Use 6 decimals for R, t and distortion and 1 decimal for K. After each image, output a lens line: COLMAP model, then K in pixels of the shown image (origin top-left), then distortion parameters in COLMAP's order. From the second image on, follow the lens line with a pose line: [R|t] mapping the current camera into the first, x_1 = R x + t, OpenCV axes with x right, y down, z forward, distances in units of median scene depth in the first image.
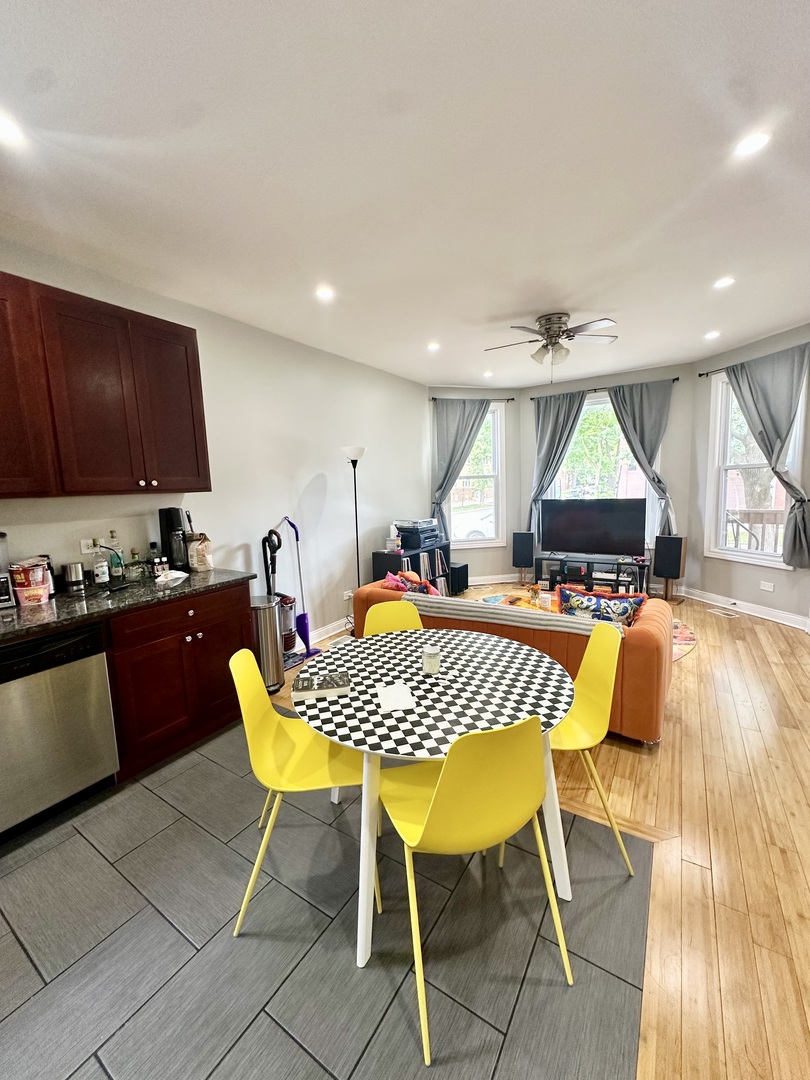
lens RADIAL K [[432.0, 0, 405.2], [0, 432.0, 539.0], [0, 0, 1]] dist [-0.000194, 0.000019]
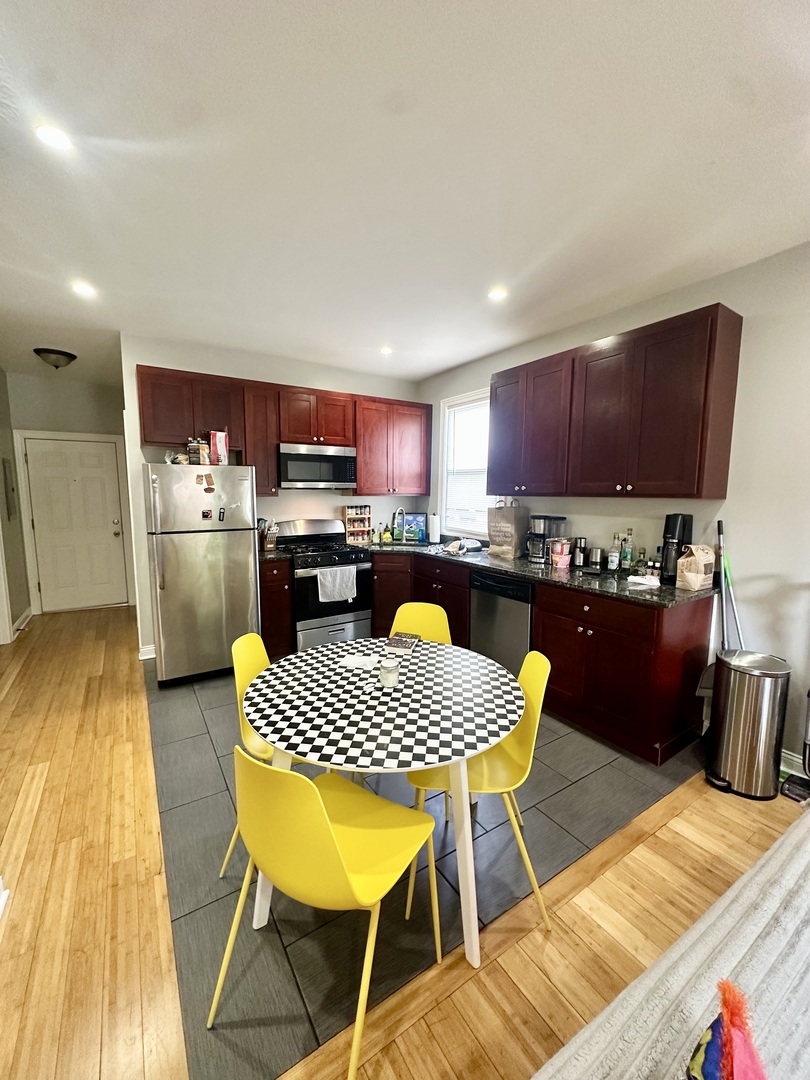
lens RADIAL K [[432.0, 0, 406.1], [0, 432.0, 541.5], [0, 0, 1]] dist [-0.000194, 0.000019]
pose [[-0.412374, 0.131179, -0.901521, 0.698591], [-0.111678, 0.974836, 0.192931, -0.162826], [0.904144, 0.180240, -0.387347, 1.062227]]
